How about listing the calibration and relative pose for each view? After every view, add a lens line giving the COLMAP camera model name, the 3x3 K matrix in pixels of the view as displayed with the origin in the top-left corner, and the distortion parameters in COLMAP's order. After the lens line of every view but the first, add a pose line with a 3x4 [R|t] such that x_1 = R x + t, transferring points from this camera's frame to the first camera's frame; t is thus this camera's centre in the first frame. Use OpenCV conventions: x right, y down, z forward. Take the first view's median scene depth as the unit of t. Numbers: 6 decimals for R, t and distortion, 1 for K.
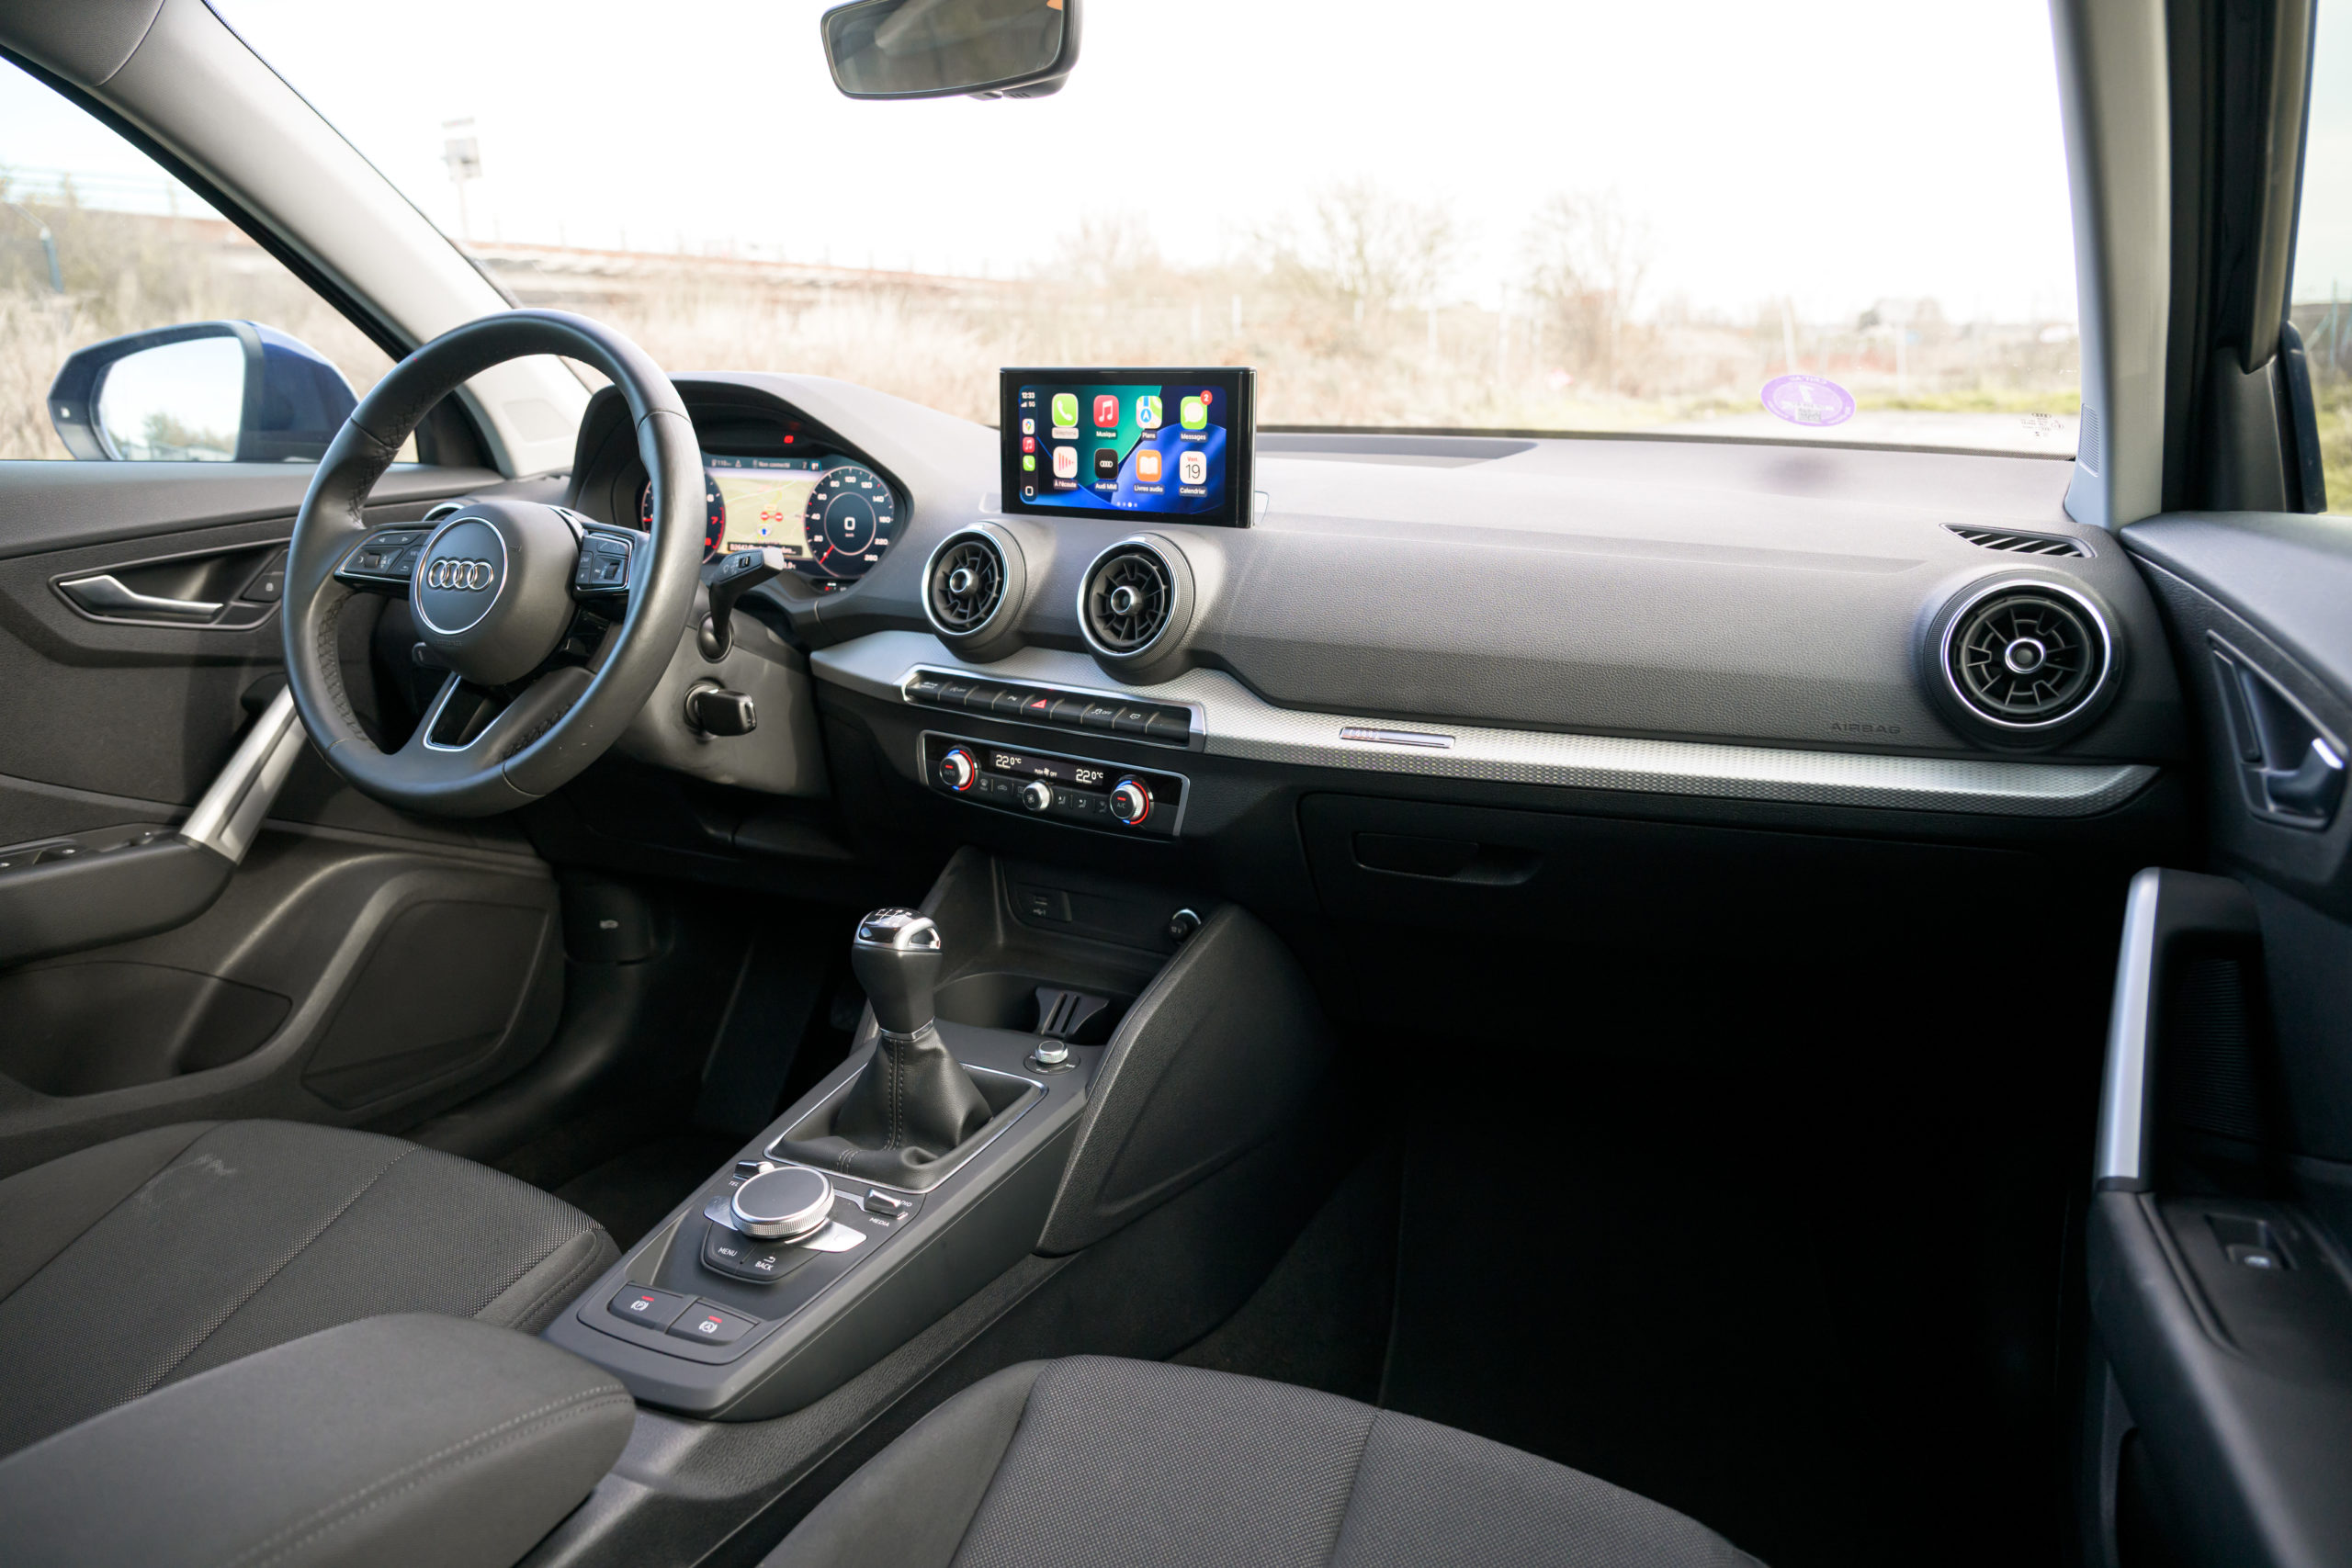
lens RADIAL K [[1525.6, 0, 1192.9], [0, 1525.6, 780.3], [0, 0, 1]] dist [-0.016444, 0.006737]
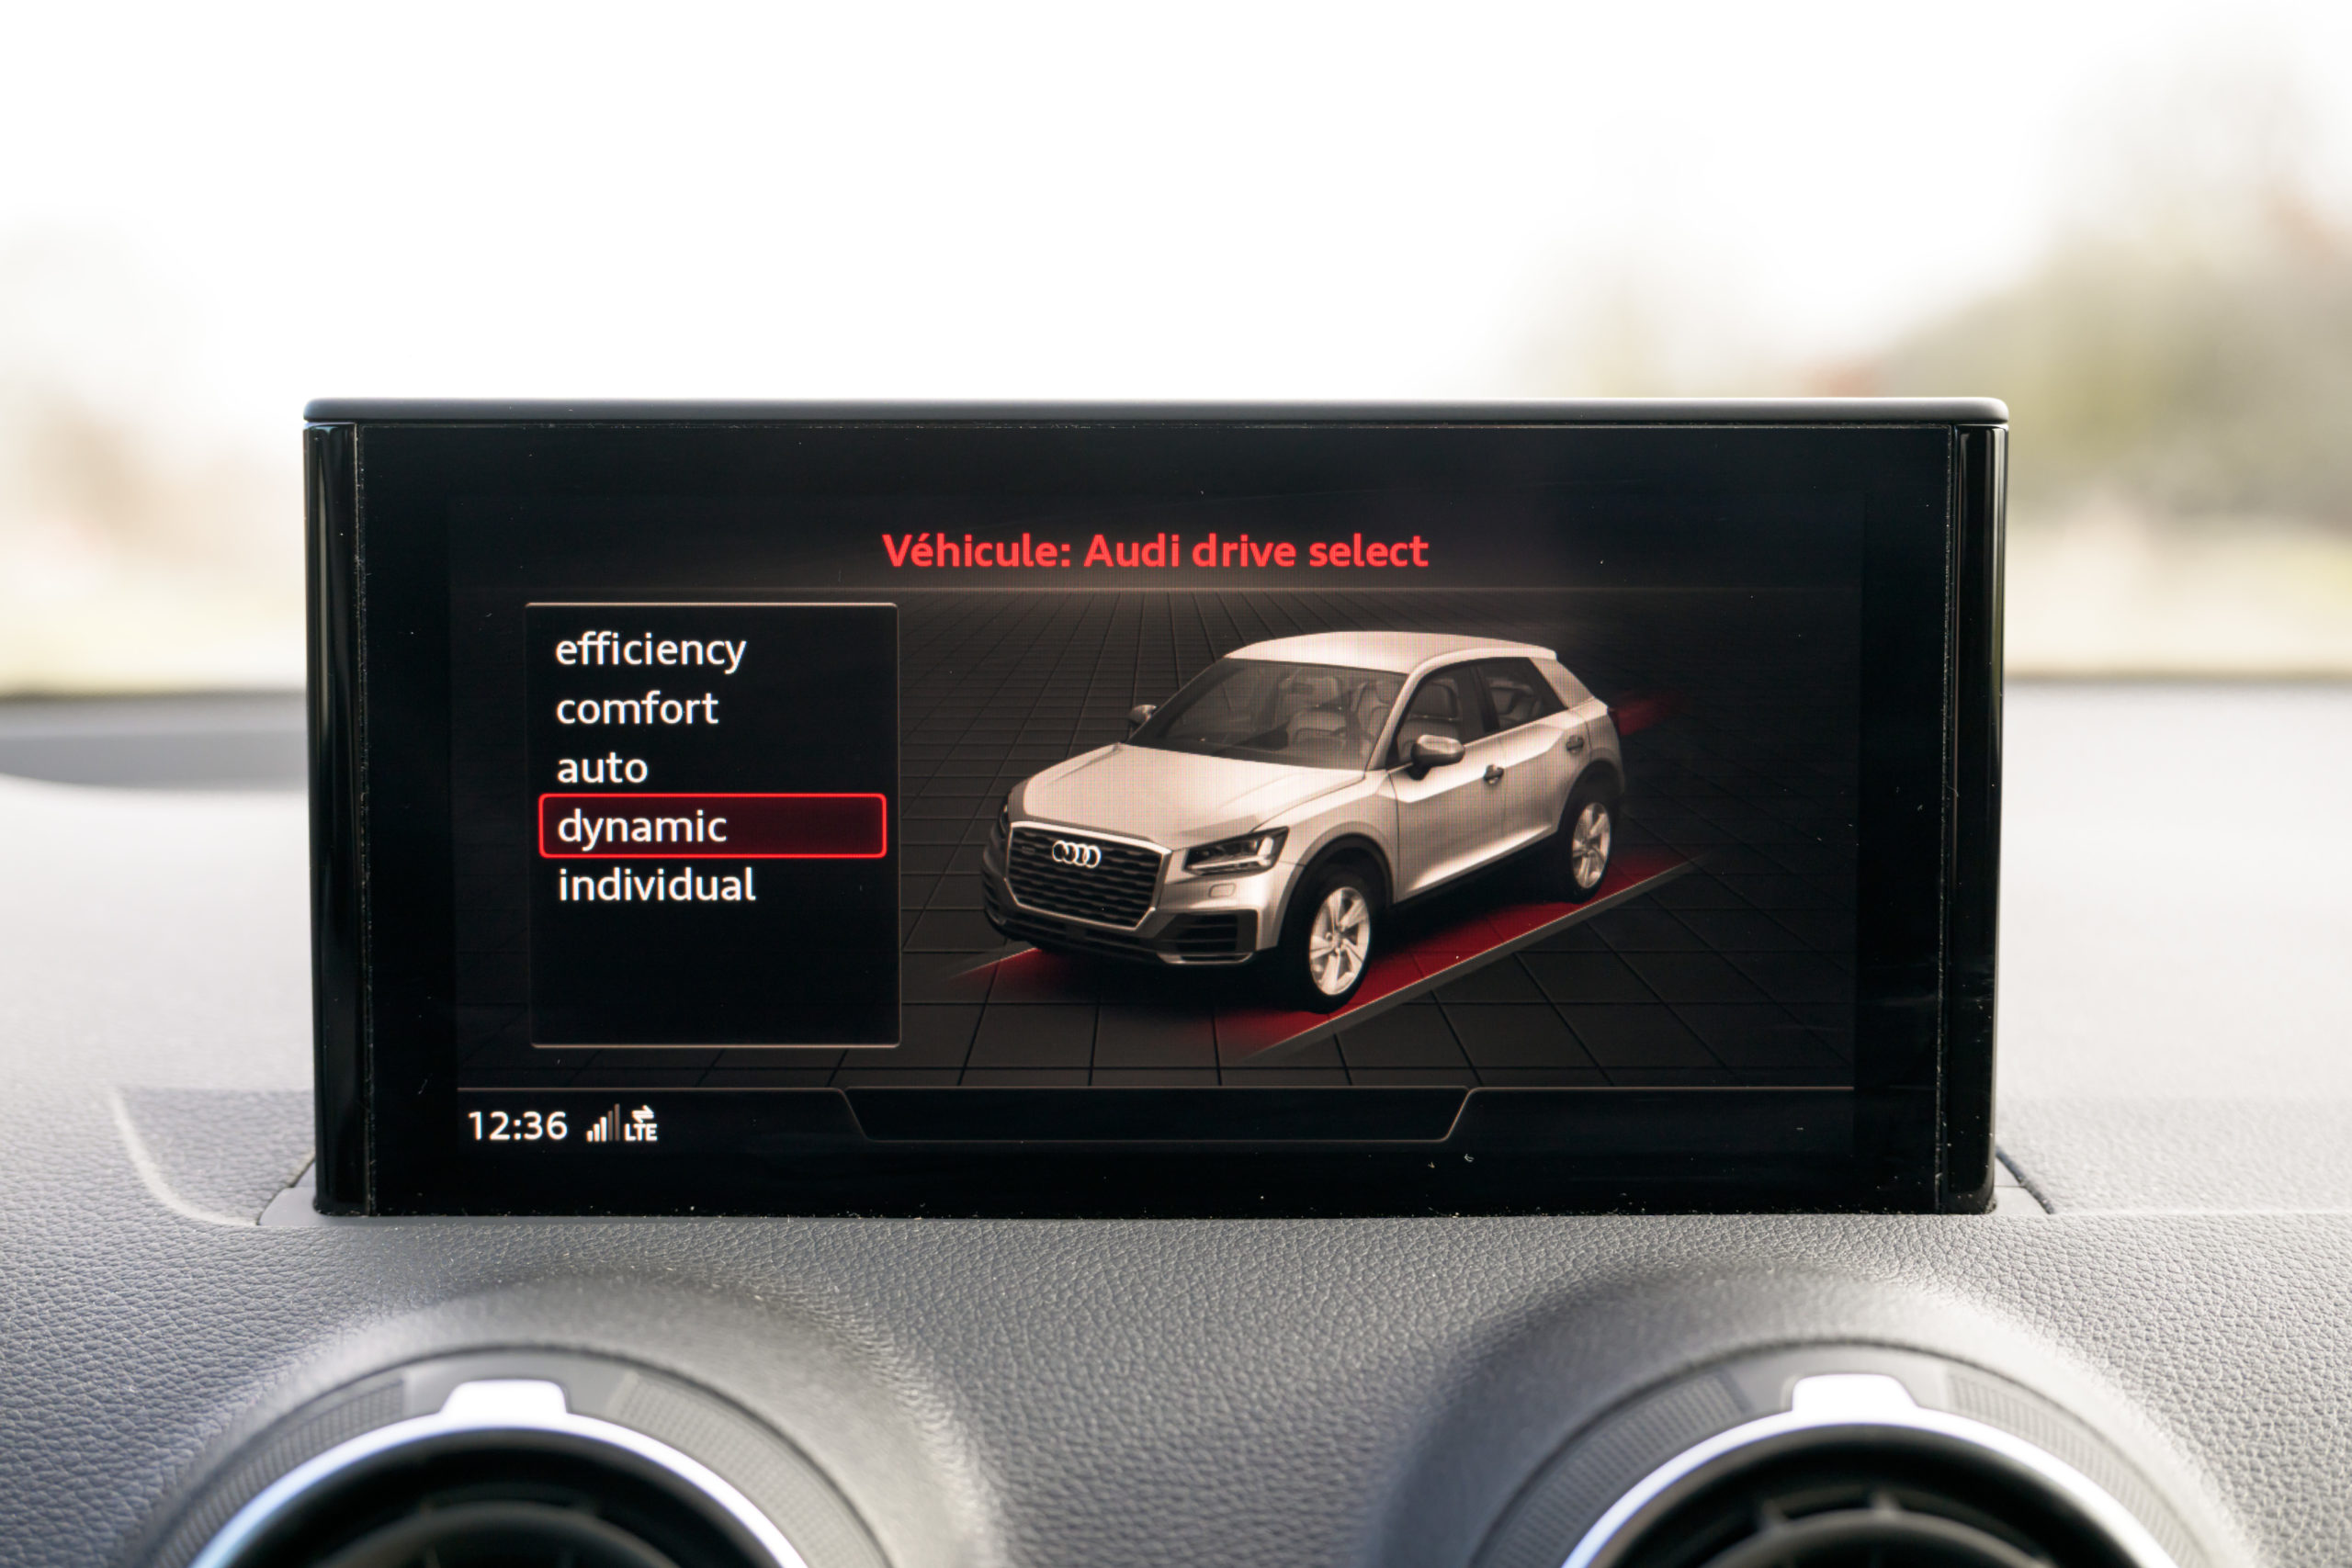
lens RADIAL K [[2818.2, 0, 1173.5], [0, 2818.2, 768.1], [0, 0, 1]] dist [-0.007786, 0.000000]
pose [[0.815577, -0.046580, 0.576771, -0.233458], [0.150890, 0.979389, -0.134270, -0.171211], [-0.558629, 0.196536, 0.805796, 0.691593]]
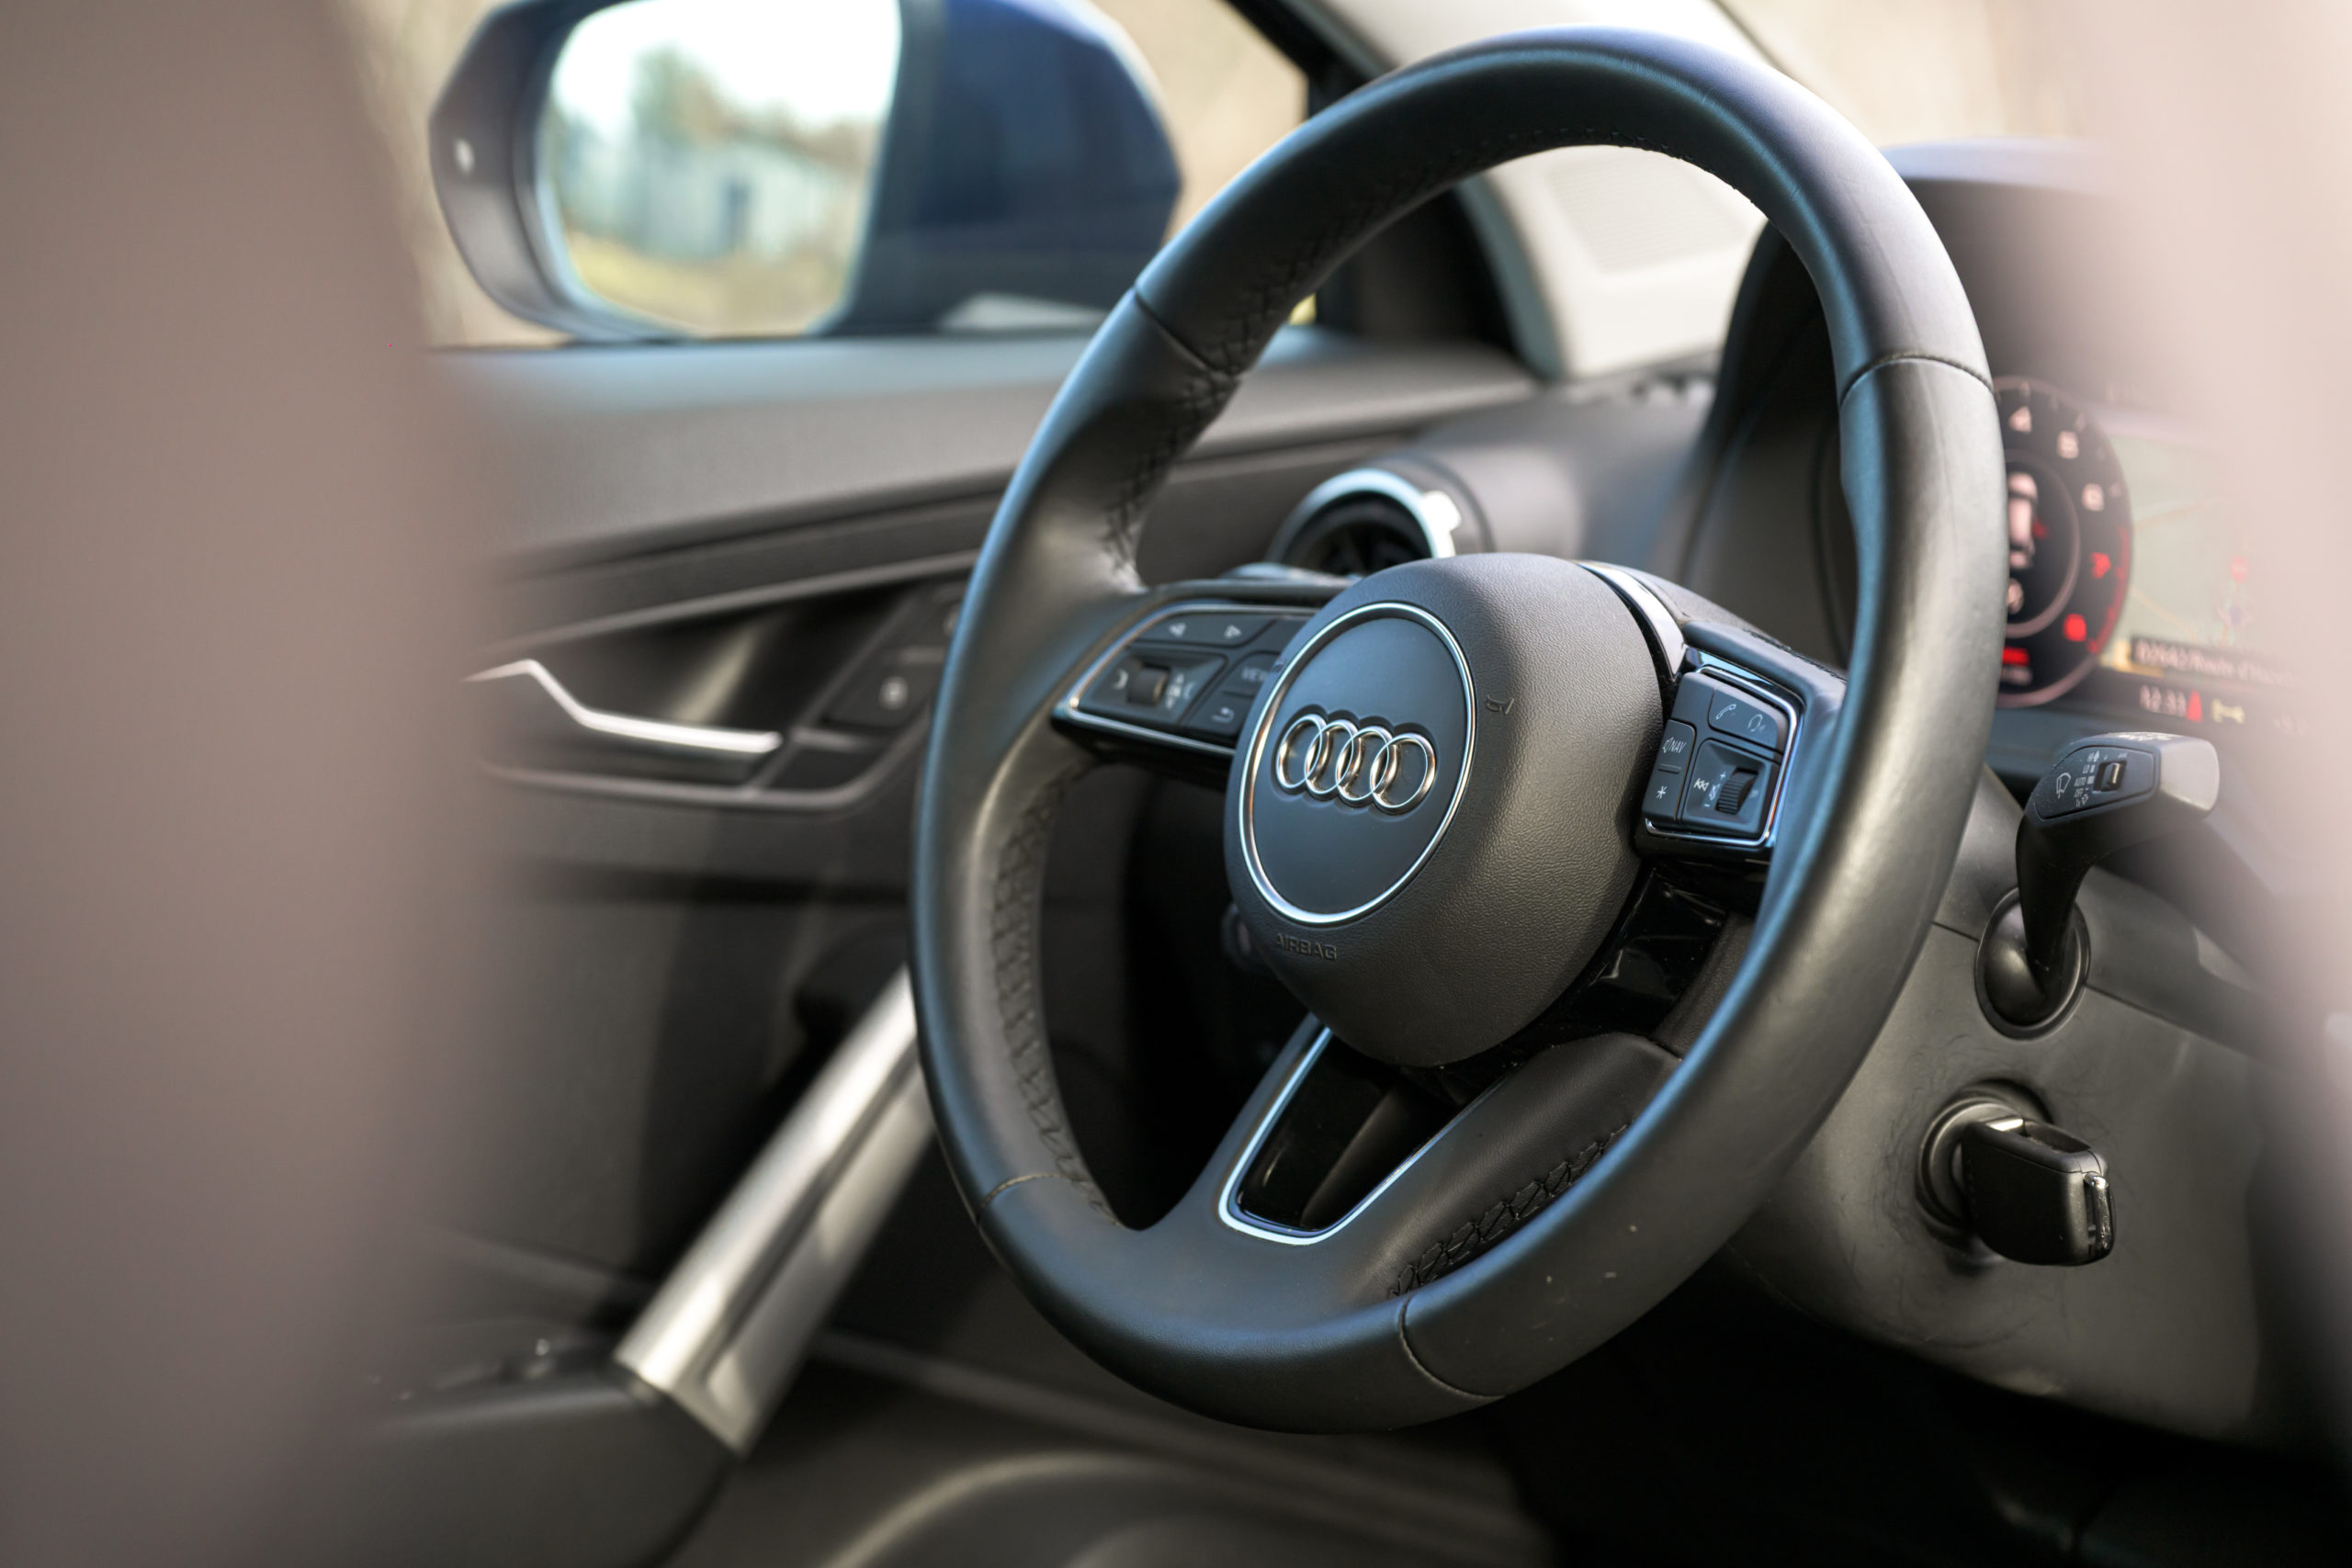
lens RADIAL K [[6247.6, 0, 1189.2], [0, 6247.6, 770.6], [0, 0, 1]] dist [-0.089568, 0.000000]
pose [[0.880085, 0.070457, -0.469559, 0.163513], [-0.103518, 0.993612, -0.044930, -0.054733], [0.463394, 0.088150, 0.881757, -0.296834]]
